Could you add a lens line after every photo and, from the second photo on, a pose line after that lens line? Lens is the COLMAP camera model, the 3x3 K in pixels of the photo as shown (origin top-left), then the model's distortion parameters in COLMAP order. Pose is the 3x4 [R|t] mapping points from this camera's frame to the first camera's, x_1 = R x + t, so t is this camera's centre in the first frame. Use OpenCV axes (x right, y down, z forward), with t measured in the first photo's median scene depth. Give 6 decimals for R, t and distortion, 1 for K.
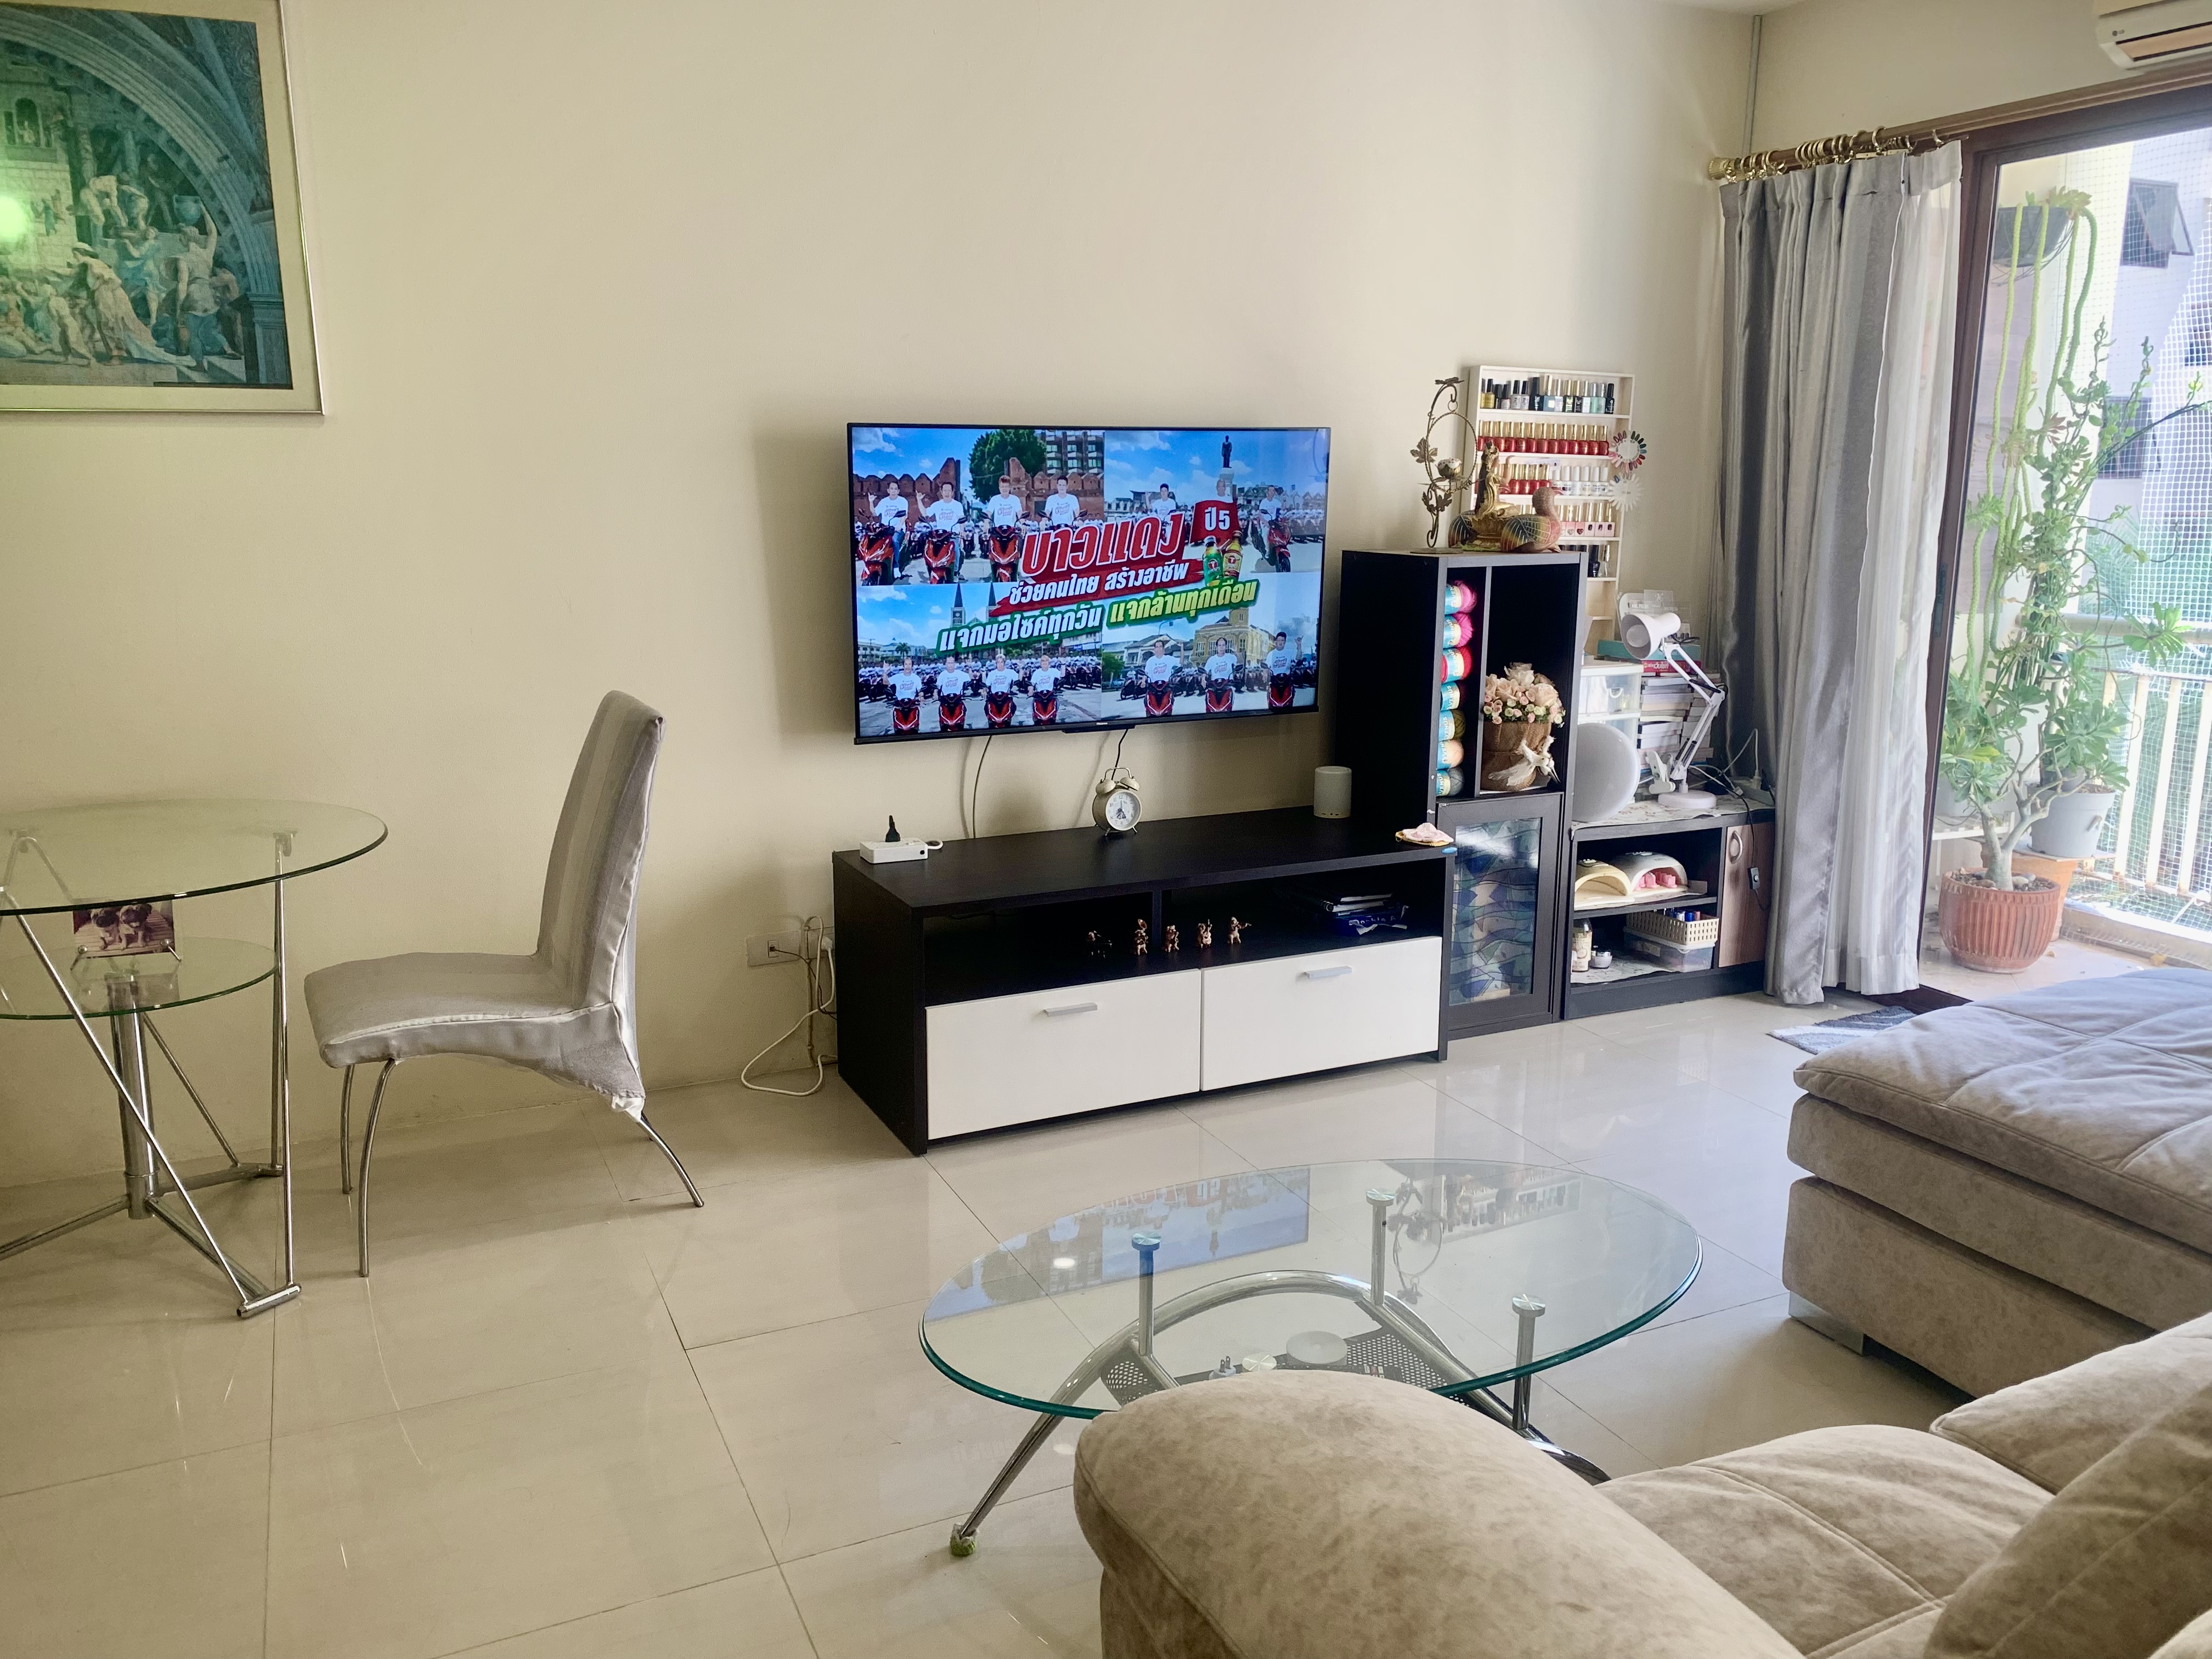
lens RADIAL K [[1701.4, 0, 1106.0], [0, 1701.4, 829.5], [0, 0, 1]] dist [0.027090, -0.039838]
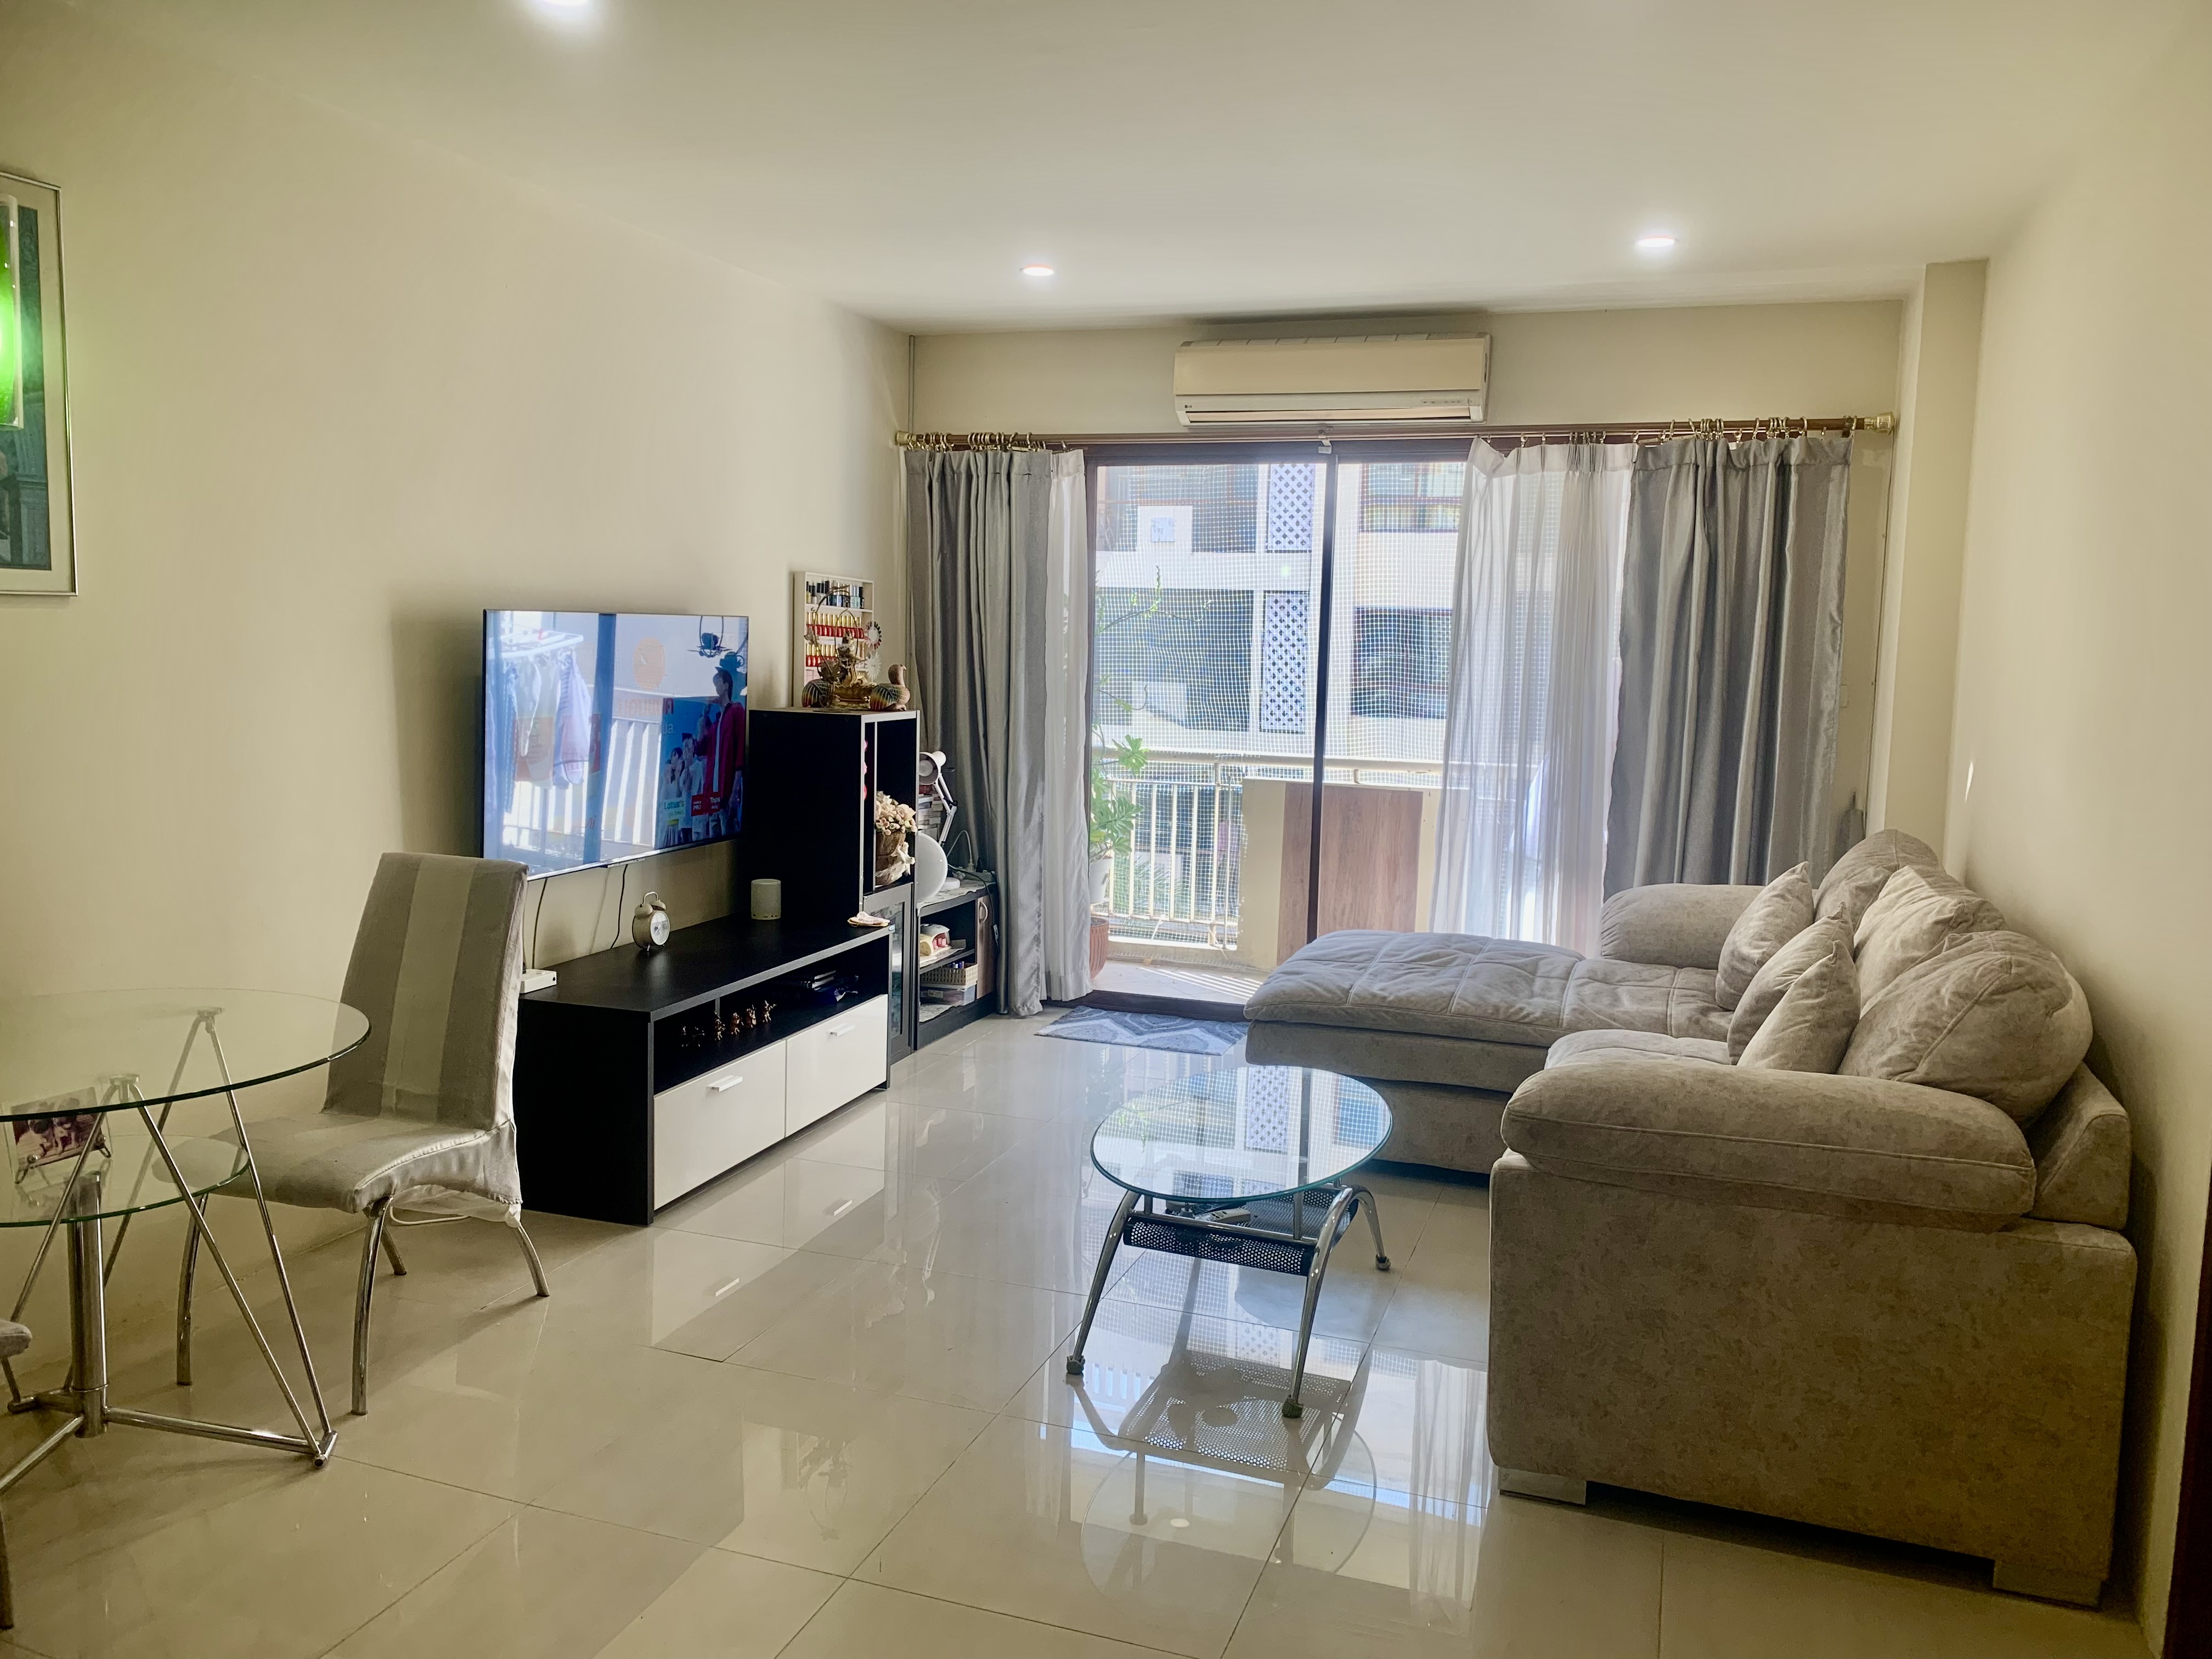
lens RADIAL K [[1701.4, 0, 1106.0], [0, 1701.4, 829.5], [0, 0, 1]] dist [0.027090, -0.039838]
pose [[0.691386, -0.066564, 0.719413, -0.795306], [0.122589, 0.992116, -0.026017, -0.012057], [-0.712010, 0.106179, 0.694095, -0.091939]]
